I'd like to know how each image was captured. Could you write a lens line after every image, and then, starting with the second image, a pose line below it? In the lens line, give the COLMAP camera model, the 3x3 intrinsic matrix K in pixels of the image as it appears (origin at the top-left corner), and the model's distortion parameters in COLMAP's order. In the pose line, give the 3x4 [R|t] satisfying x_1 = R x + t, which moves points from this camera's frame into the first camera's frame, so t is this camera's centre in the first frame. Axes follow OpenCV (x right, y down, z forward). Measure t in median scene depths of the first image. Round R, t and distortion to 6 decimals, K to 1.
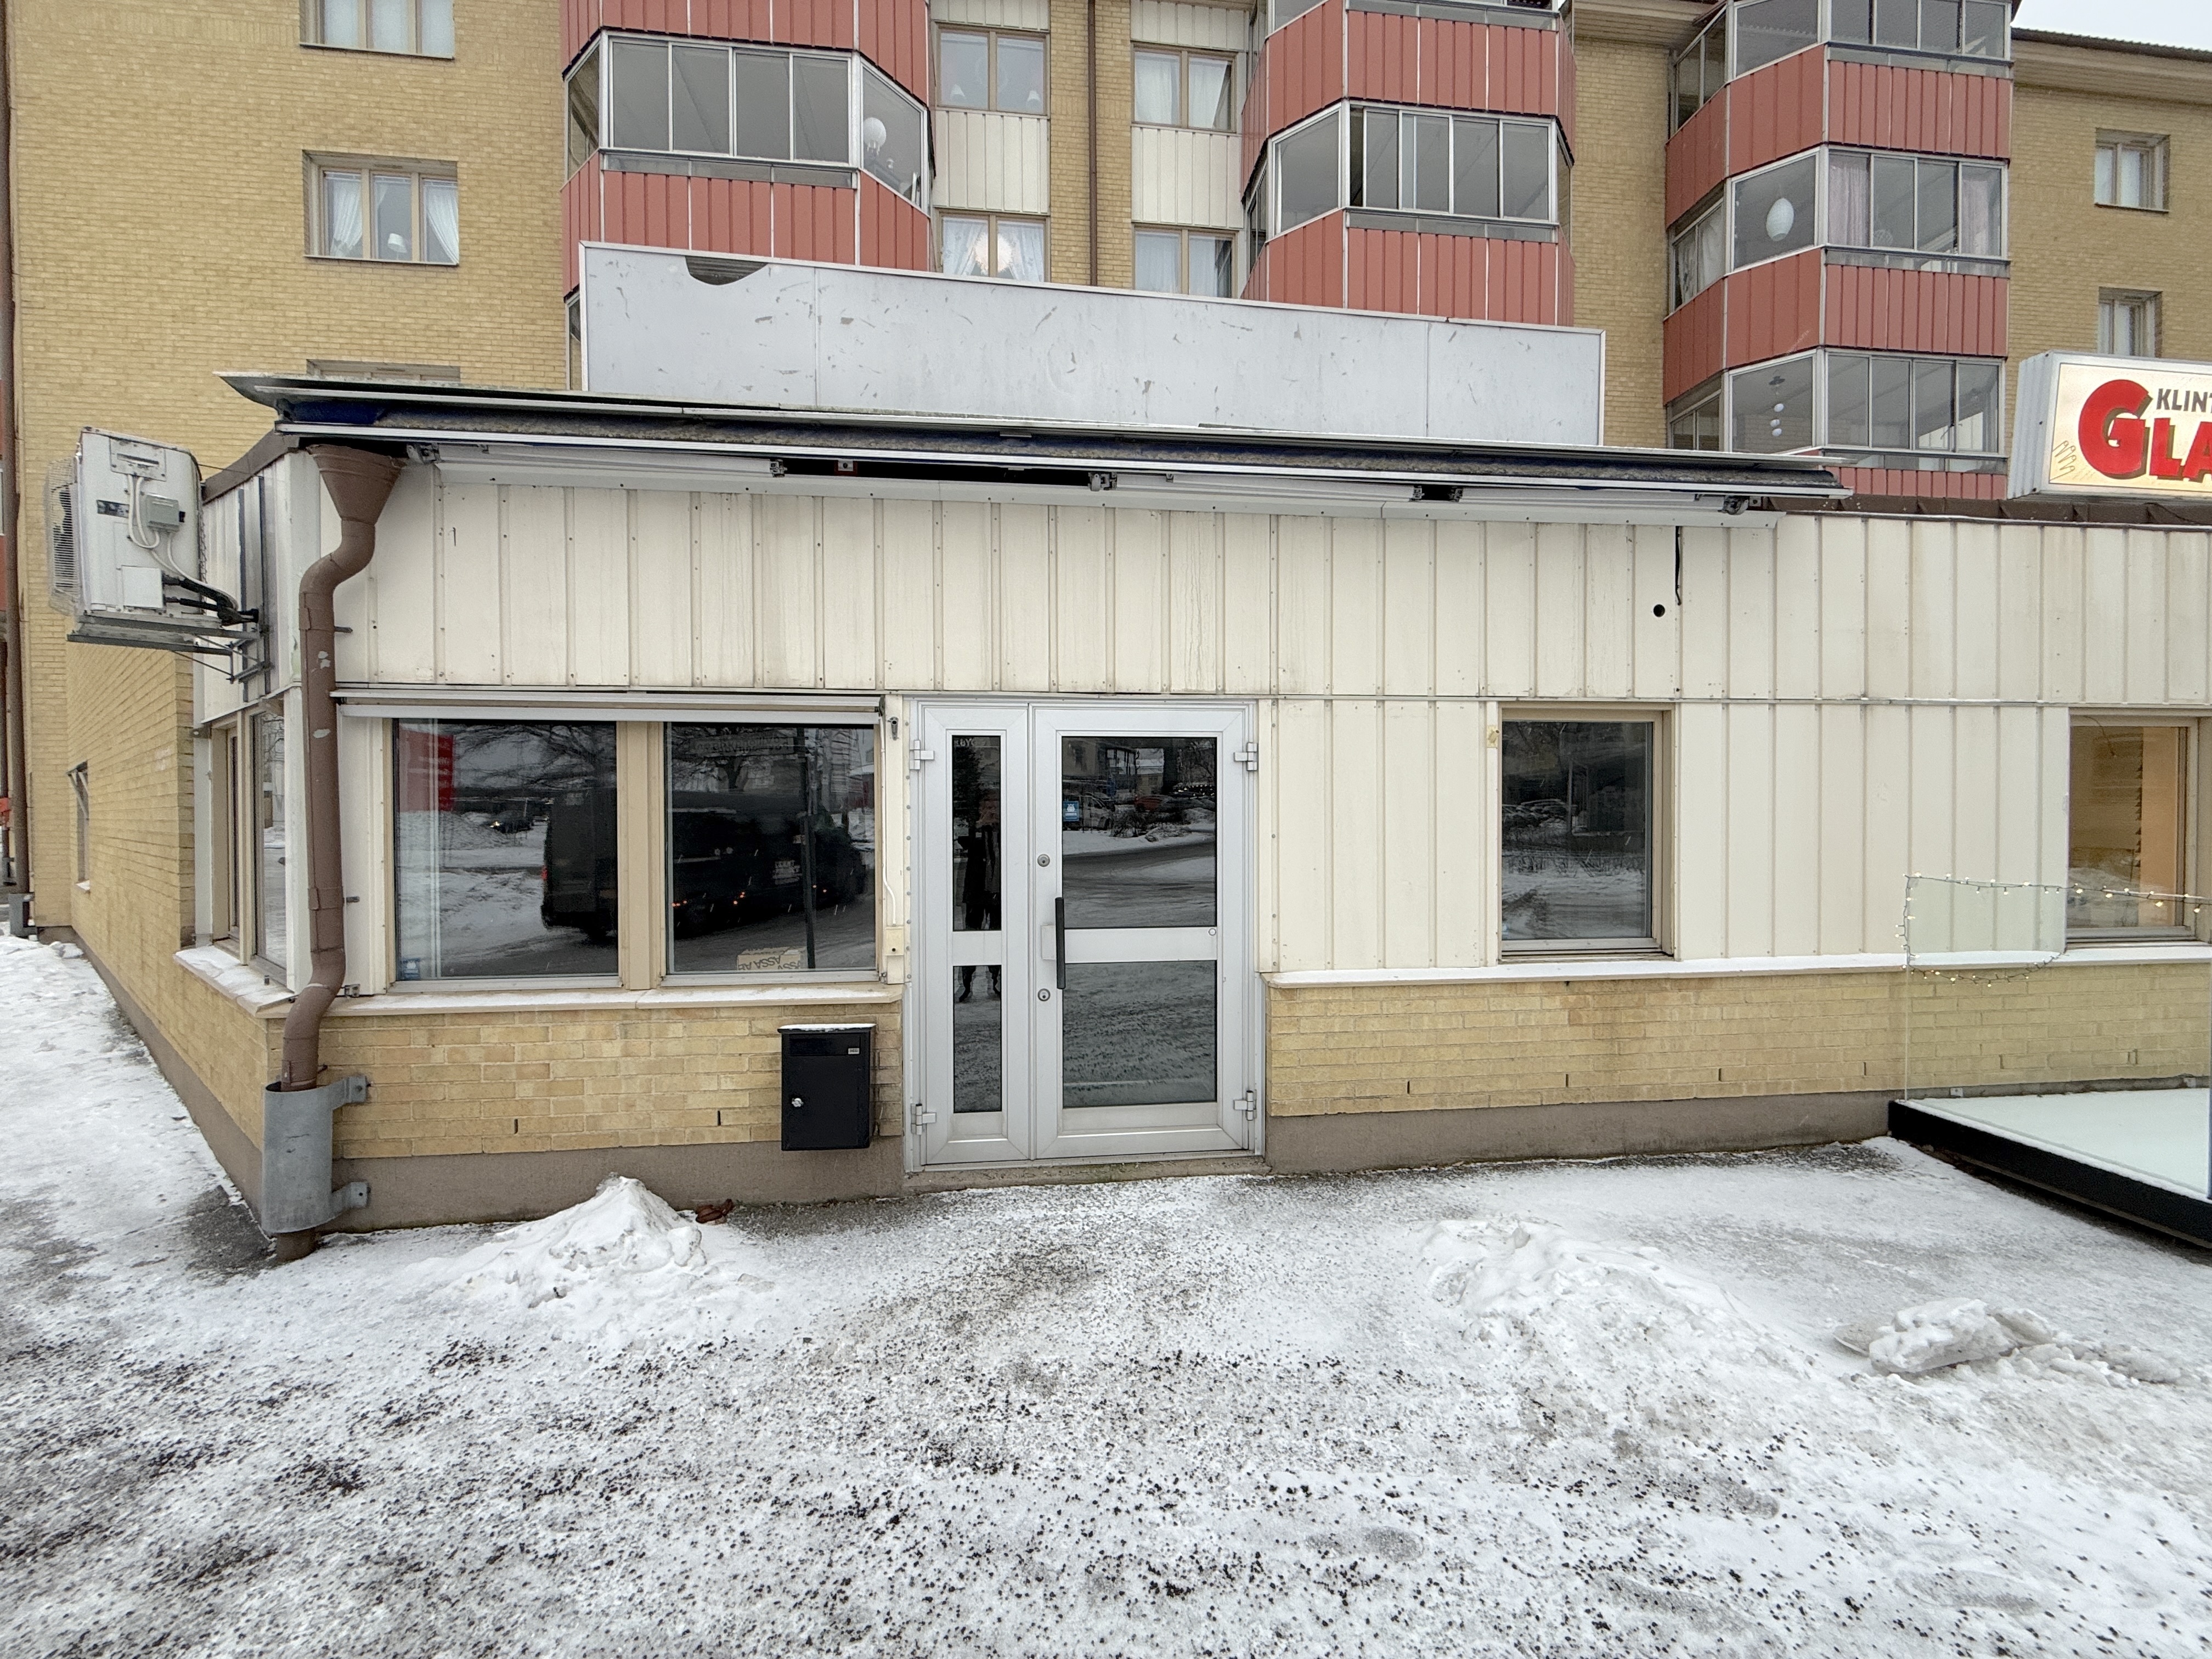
lens RADIAL K [[880.1, 0, 1091.7], [0, 880.1, 828.5], [0, 0, 1]] dist [0.002349, 0.000900]
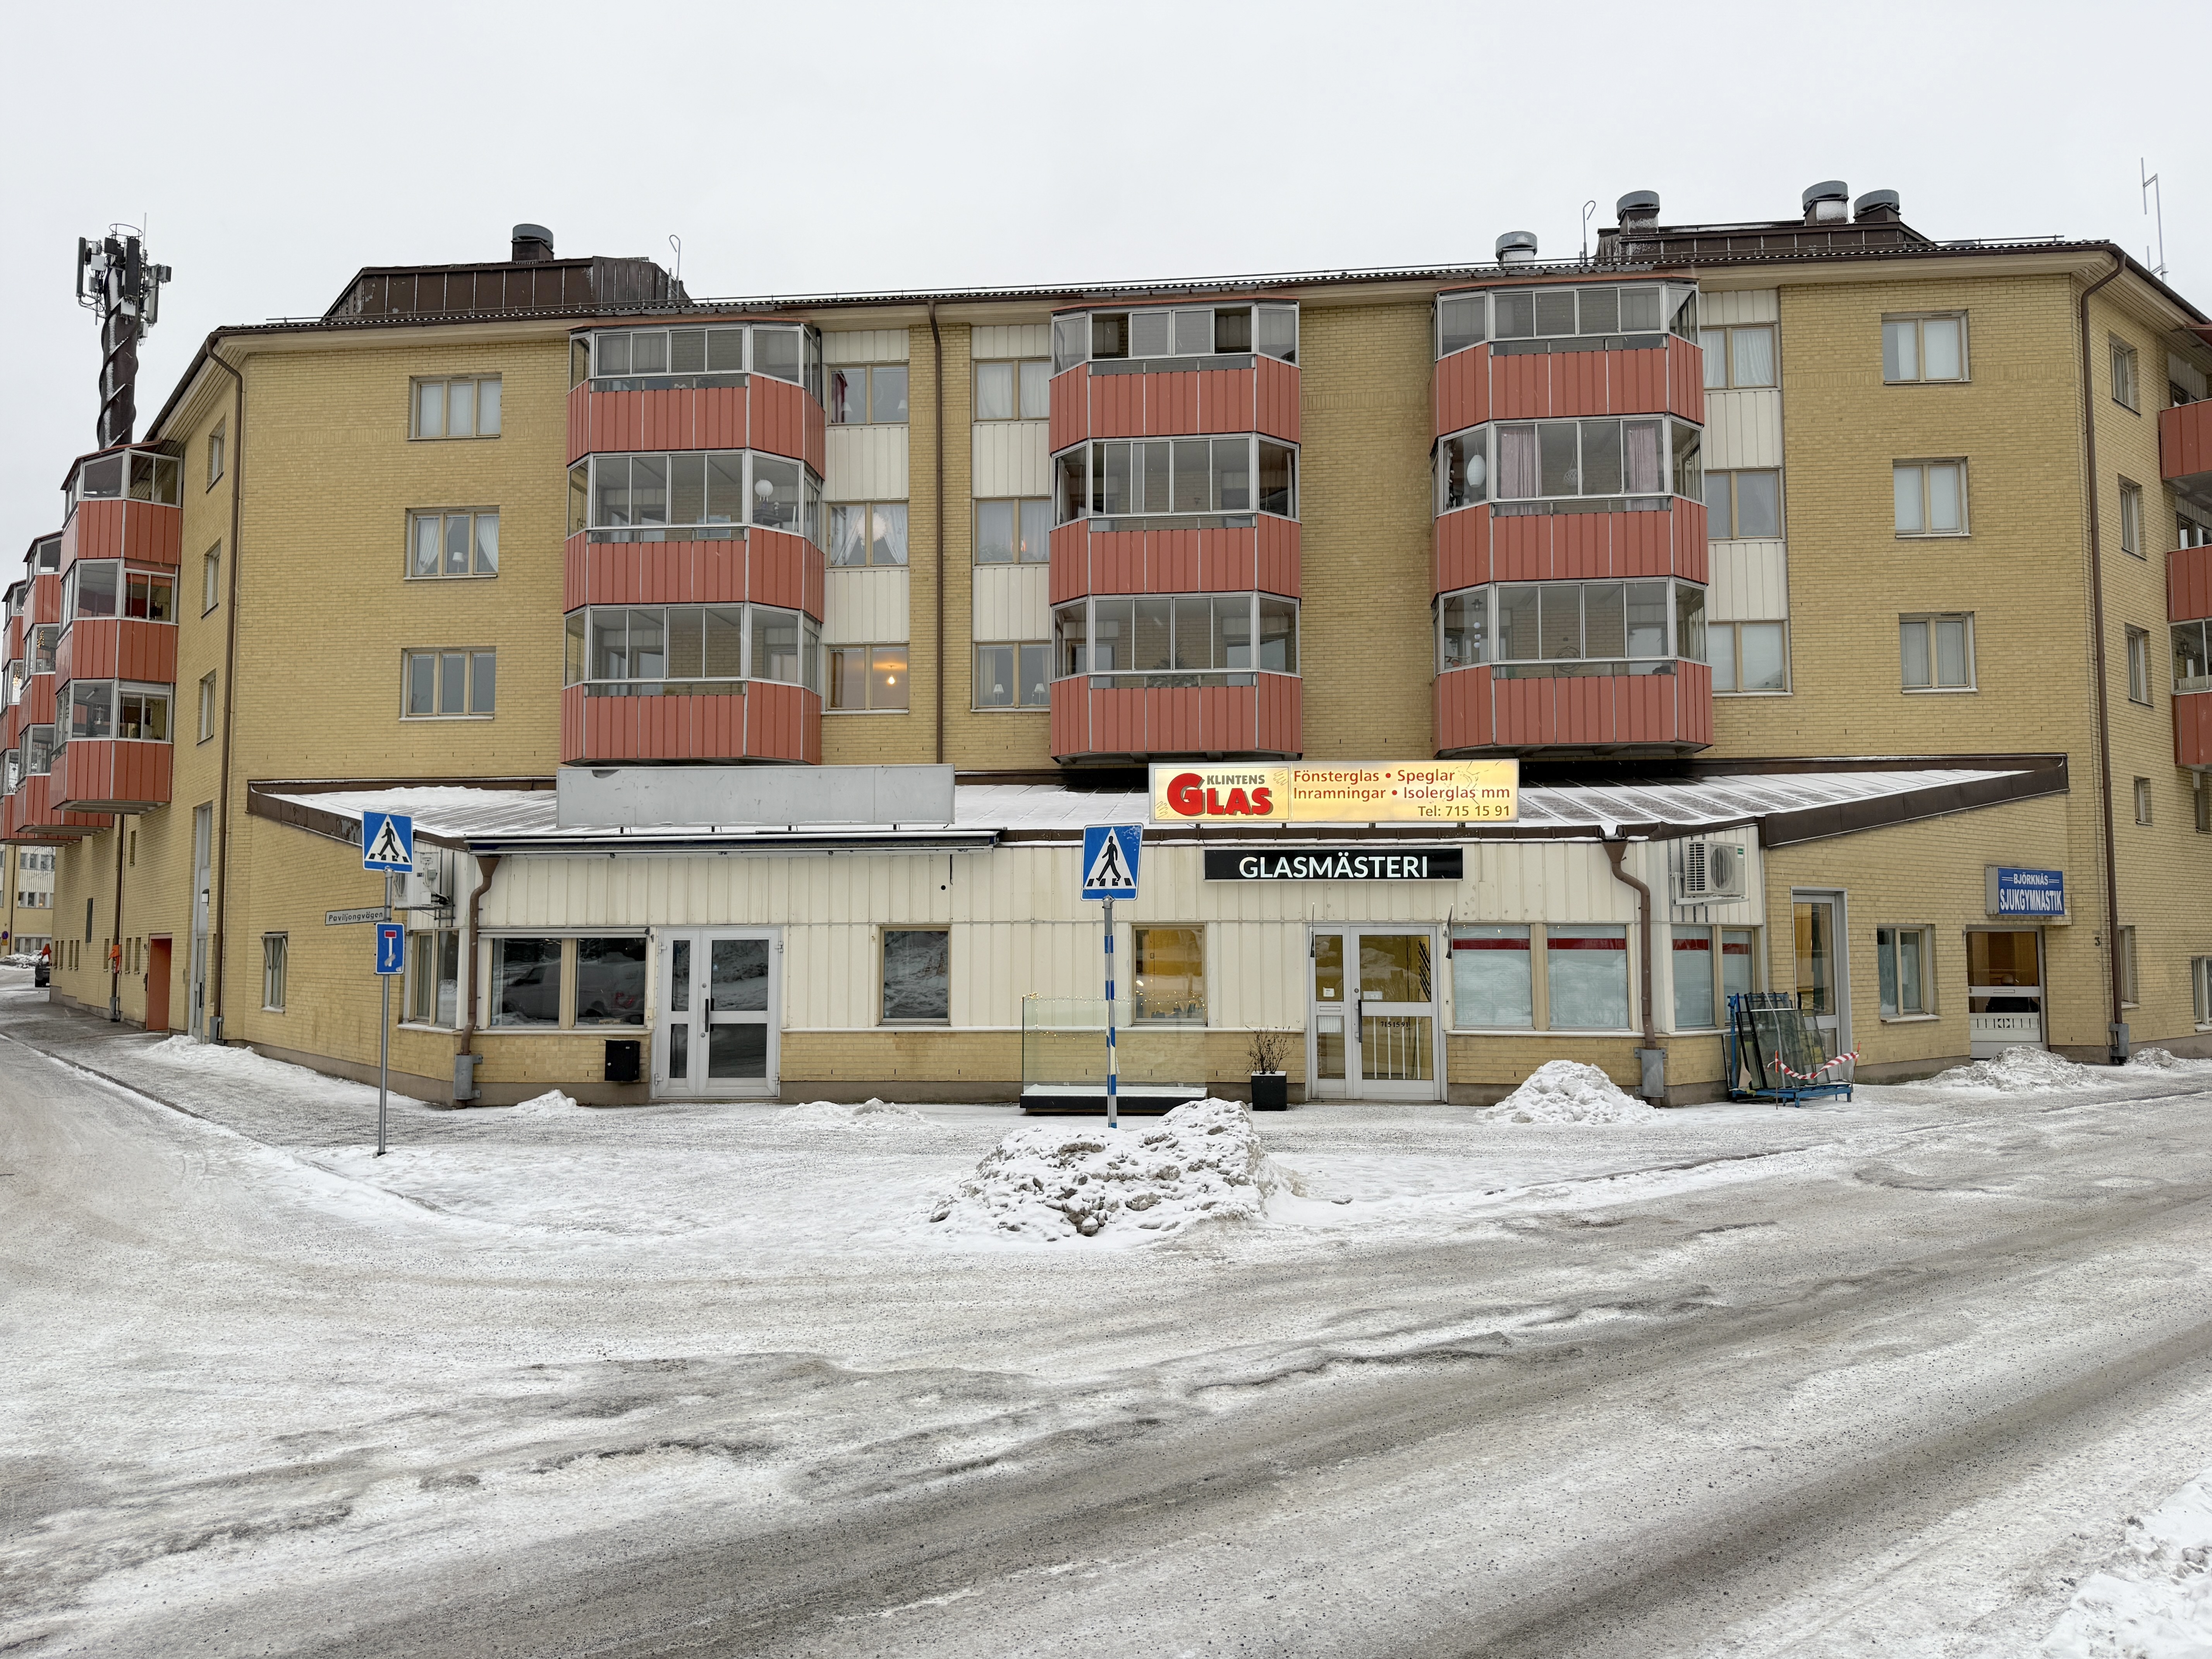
lens RADIAL K [[1535.3, 0, 1124.8], [0, 1535.3, 835.6], [0, 0, 1]] dist [0.072993, -0.072453]
pose [[0.980108, -0.015339, -0.197872, 2.131145], [-0.001225, 0.996522, -0.083317, -0.029488], [0.198462, 0.081902, 0.976681, -3.385258]]
